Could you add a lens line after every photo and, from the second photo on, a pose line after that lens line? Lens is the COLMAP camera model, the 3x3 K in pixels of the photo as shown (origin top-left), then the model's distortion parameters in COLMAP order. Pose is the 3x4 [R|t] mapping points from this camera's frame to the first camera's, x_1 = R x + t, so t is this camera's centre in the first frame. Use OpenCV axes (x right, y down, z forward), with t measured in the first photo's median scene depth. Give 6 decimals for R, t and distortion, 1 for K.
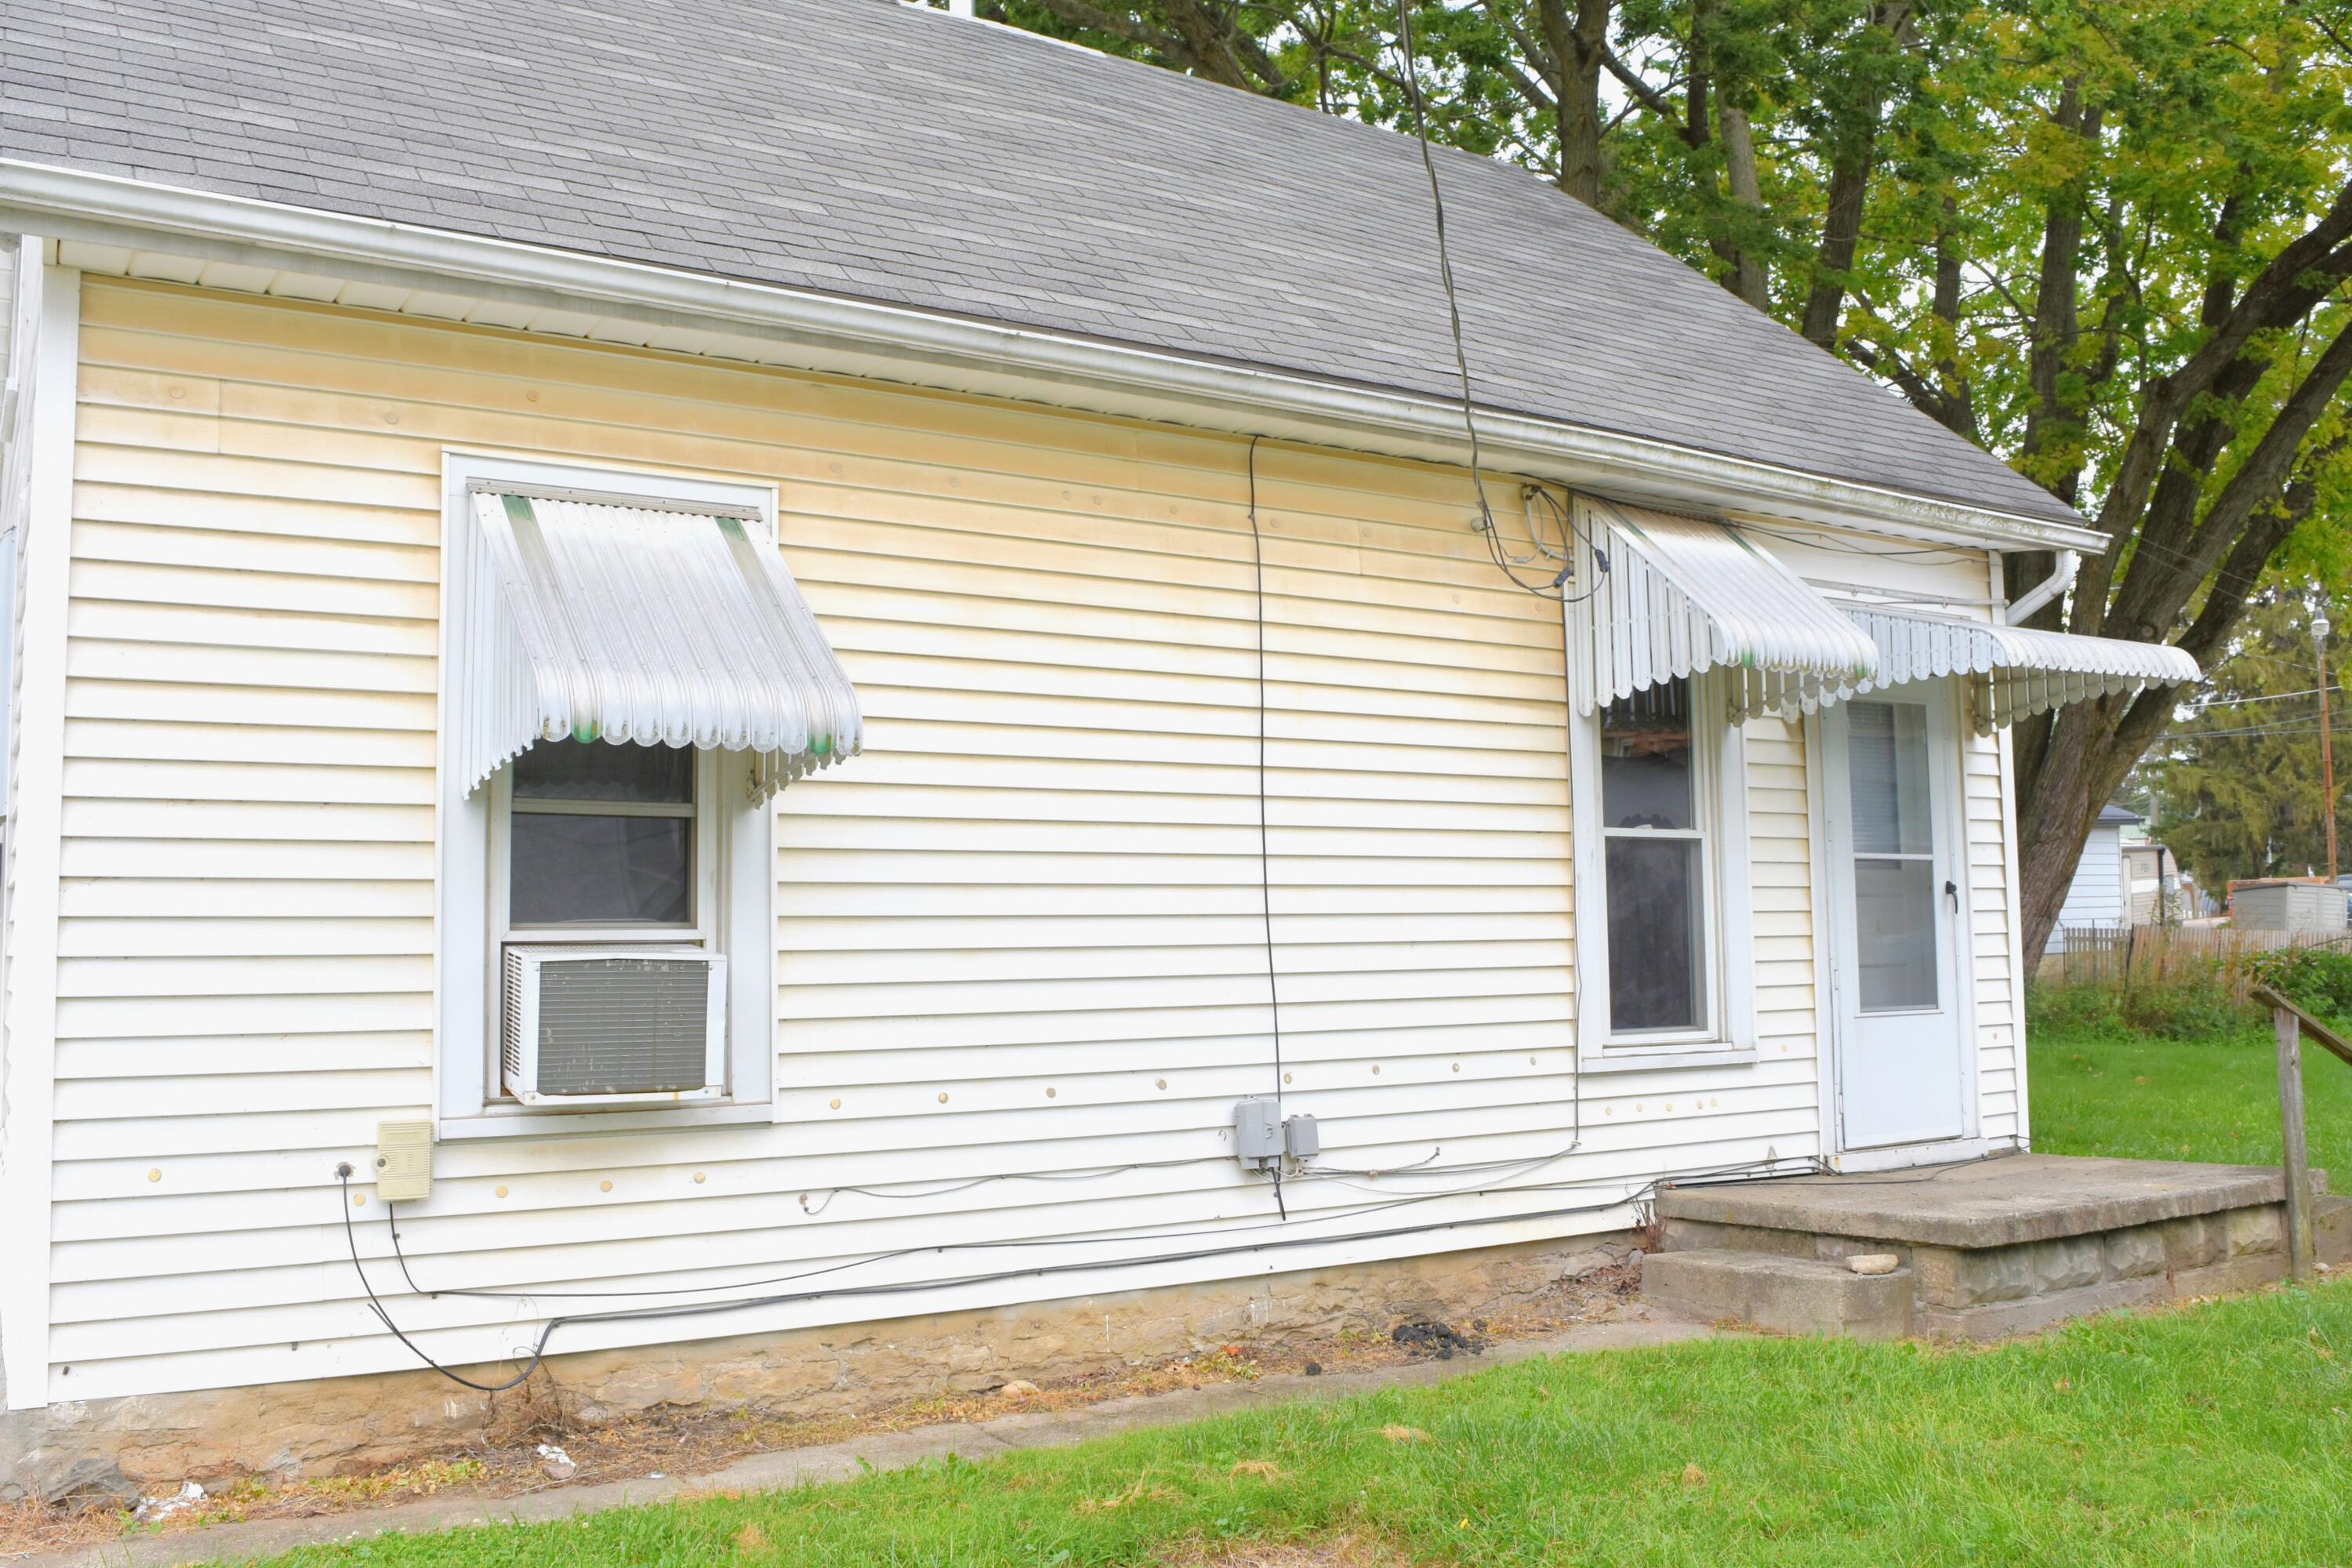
lens RADIAL K [[1889.5, 0, 1229.0], [0, 1889.5, 795.6], [0, 0, 1]] dist [-0.098335, 0.026459]
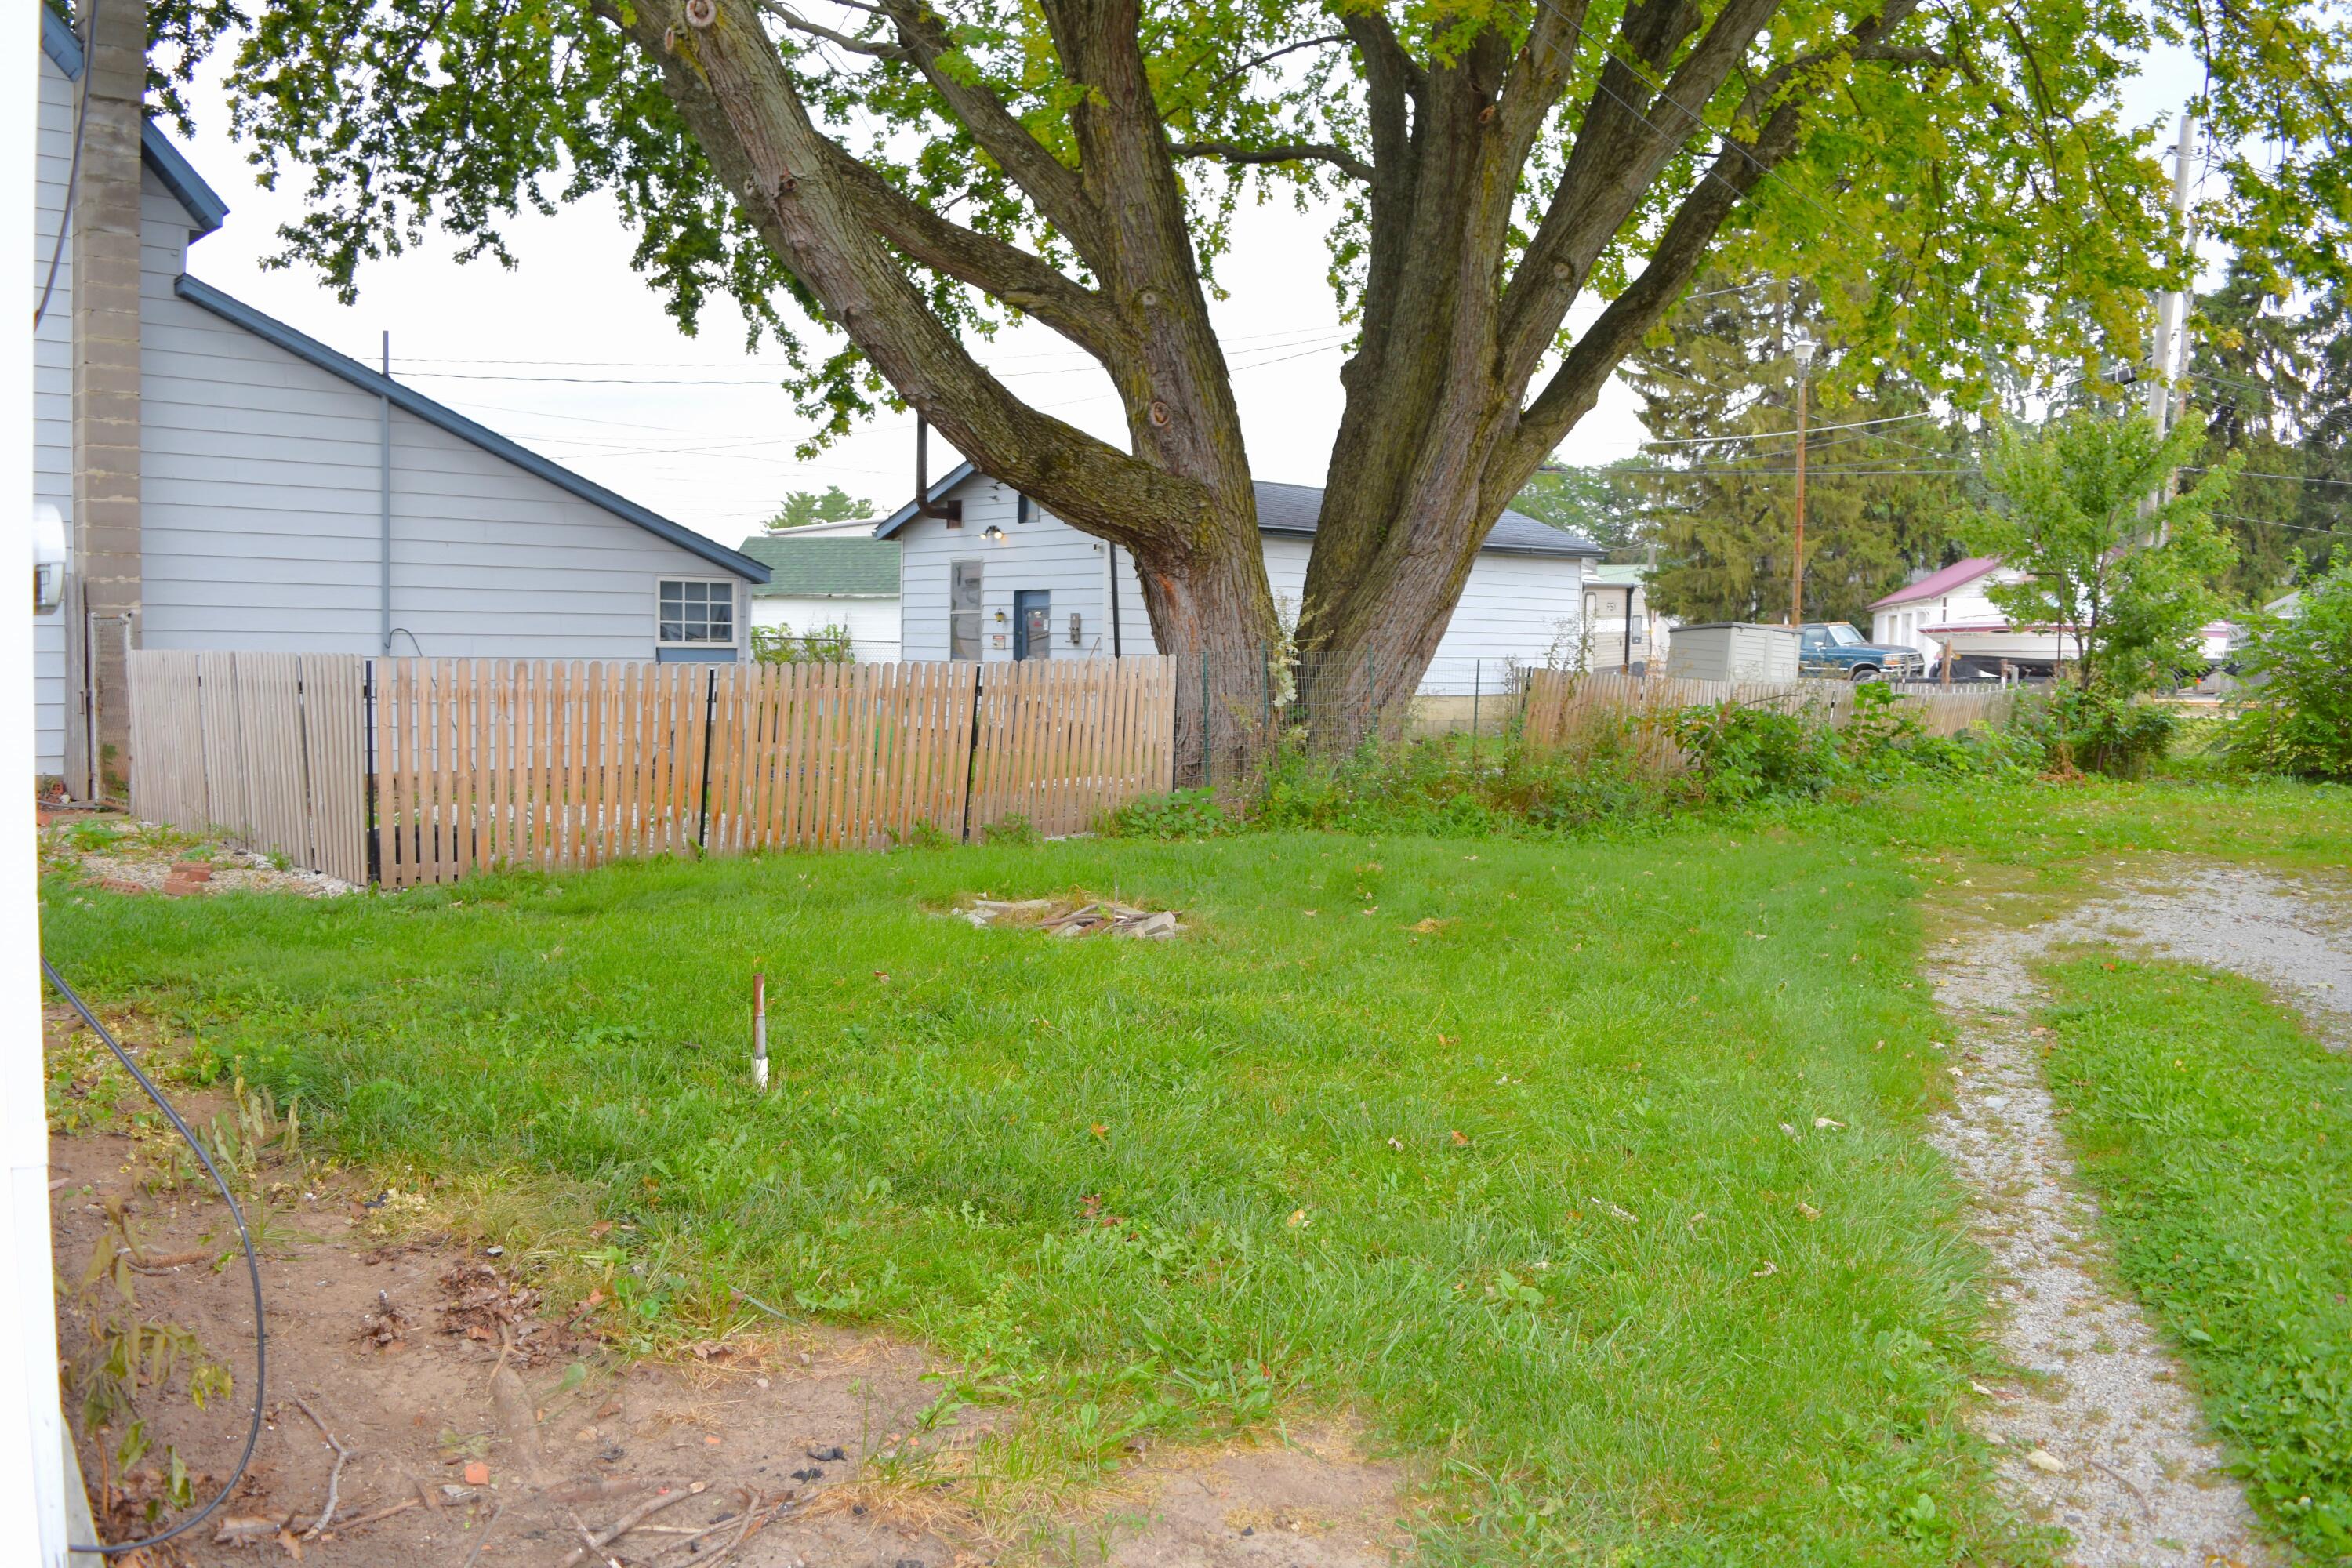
lens RADIAL K [[1889.5, 0, 1178.4], [0, 1889.5, 777.0], [0, 0, 1]] dist [-0.098335, 0.026459]
pose [[0.975395, 0.016542, 0.219844, 0.618434], [-0.047231, 0.989708, 0.135082, 0.053845], [-0.215347, -0.142142, 0.966137, 0.940007]]
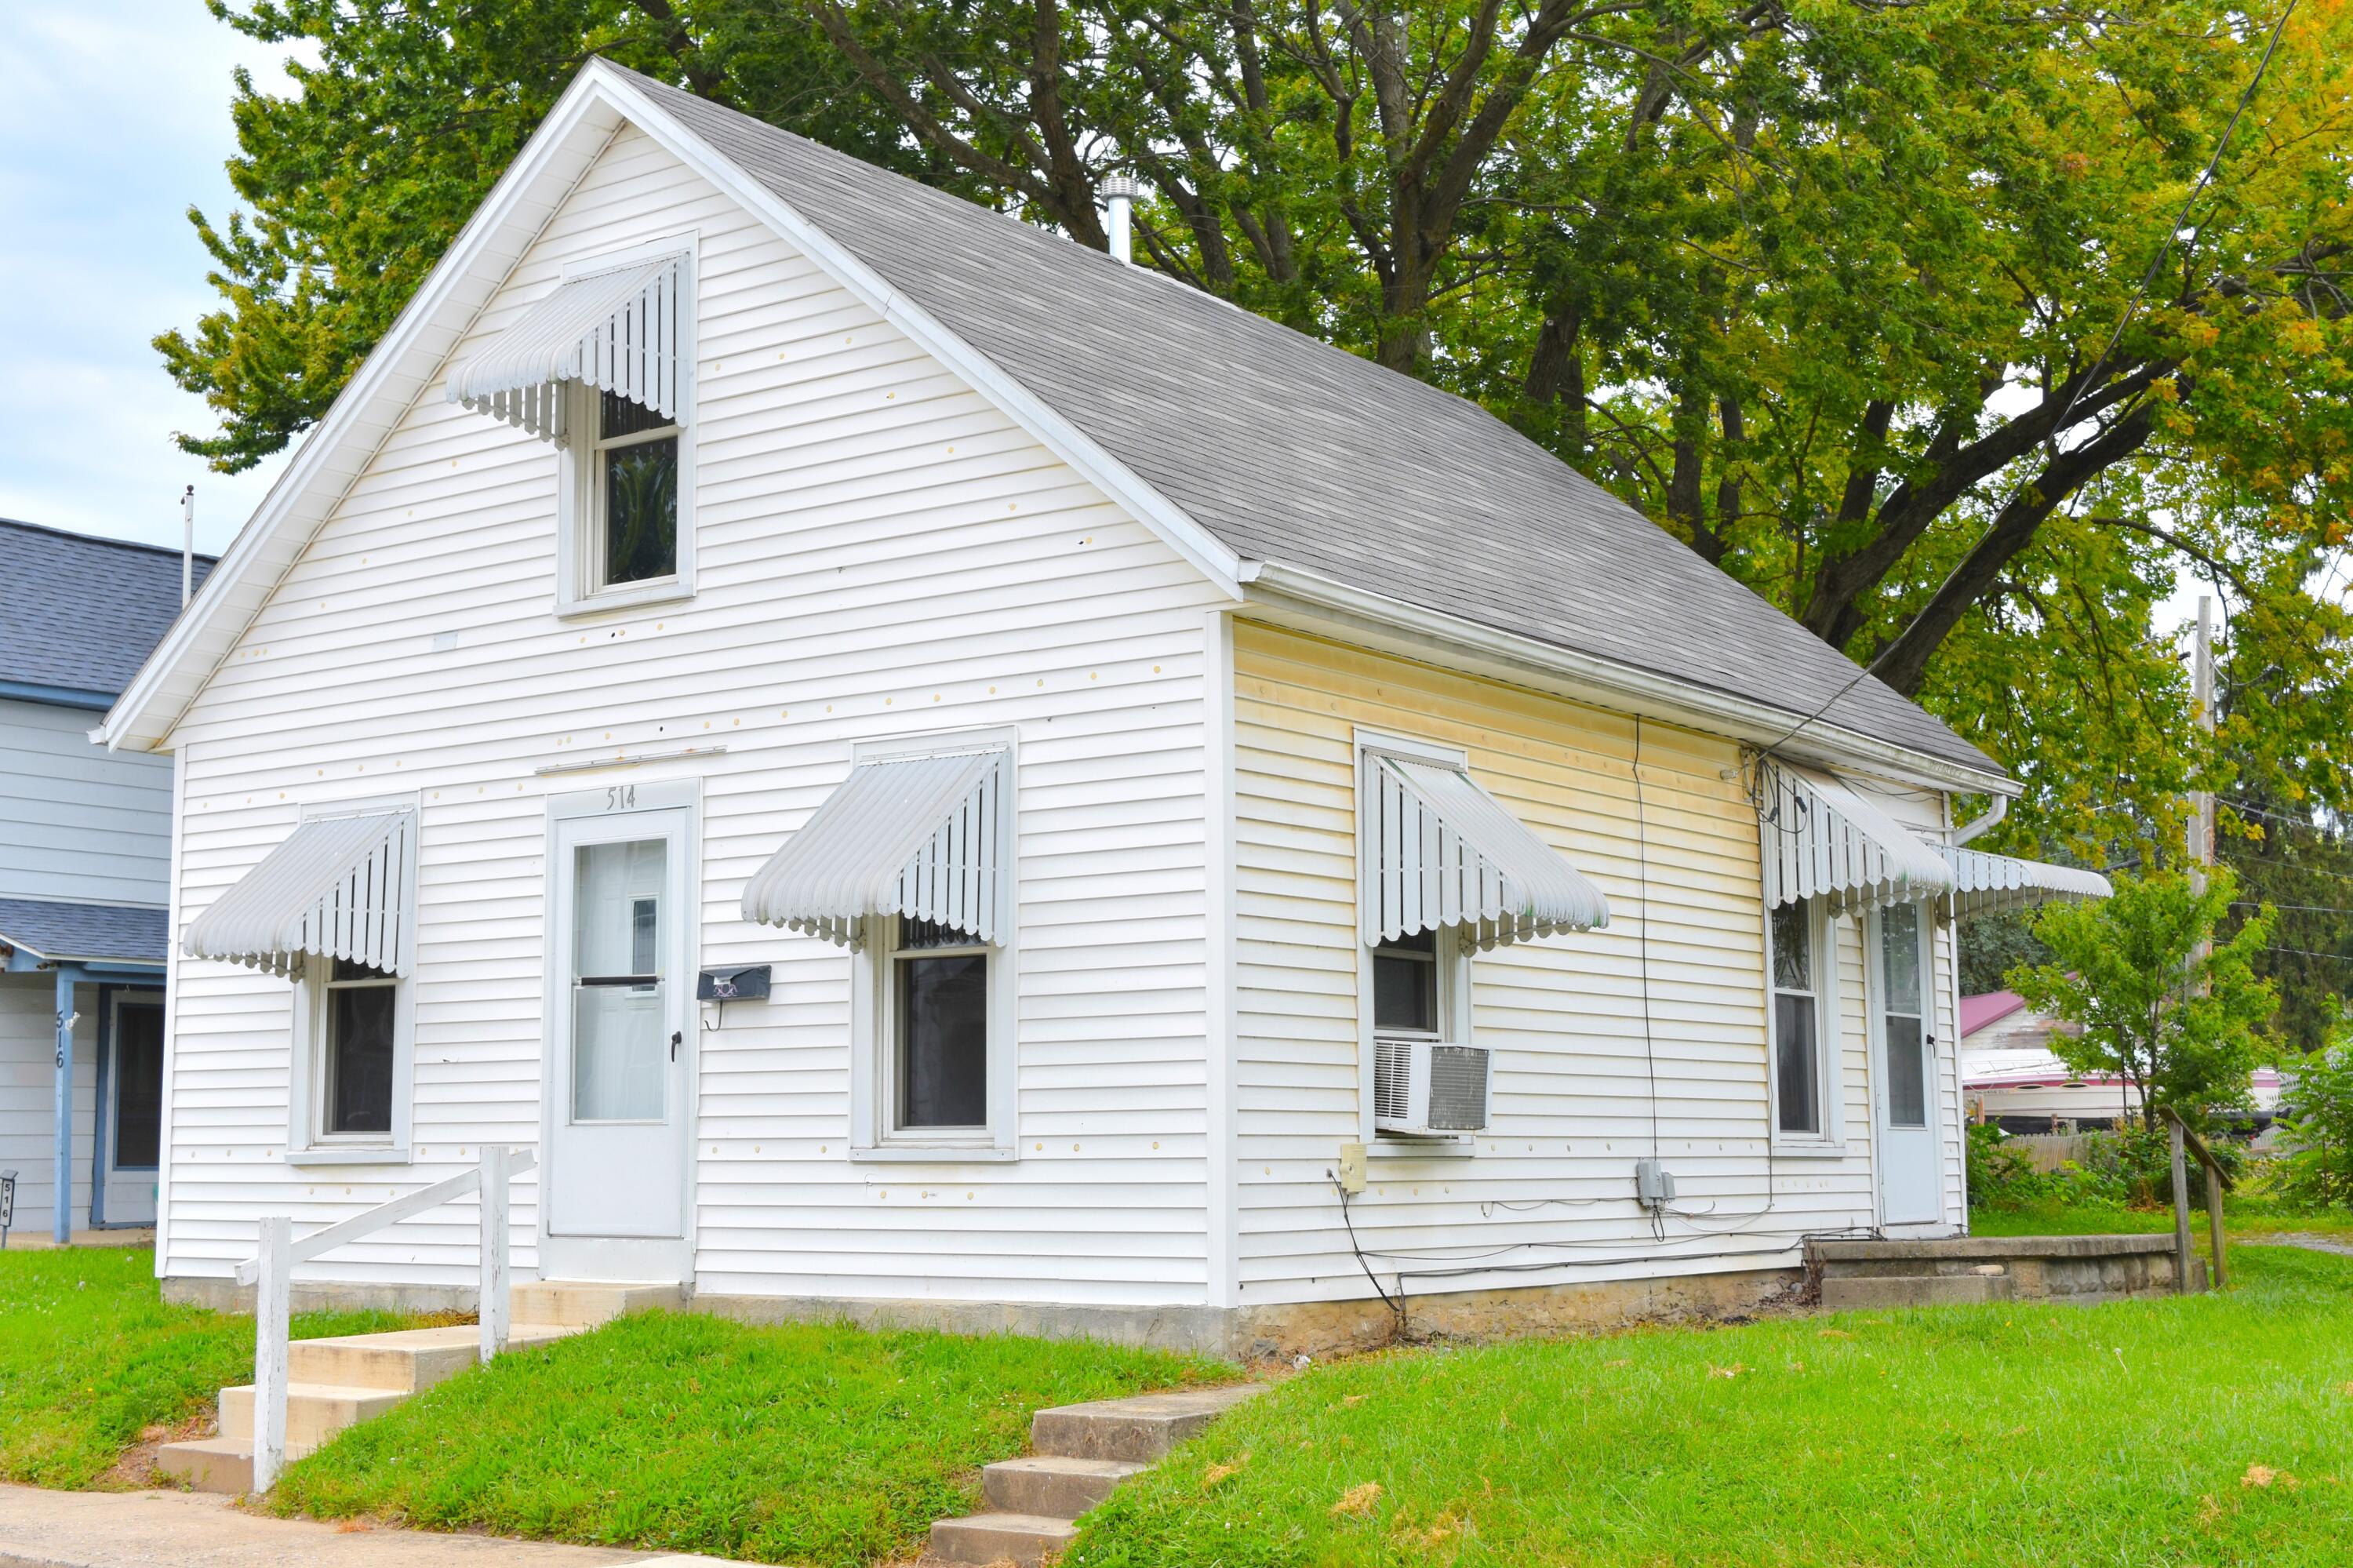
lens RADIAL K [[2971.5, 0, 1185.5], [0, 2971.5, 804.2], [0, 0, 1]] dist [-0.029819, 0.000000]
pose [[0.927220, 0.051641, 0.370939, -1.044953], [-0.033009, 0.997862, -0.056408, 0.020279], [-0.373058, 0.040059, 0.926943, -0.915646]]
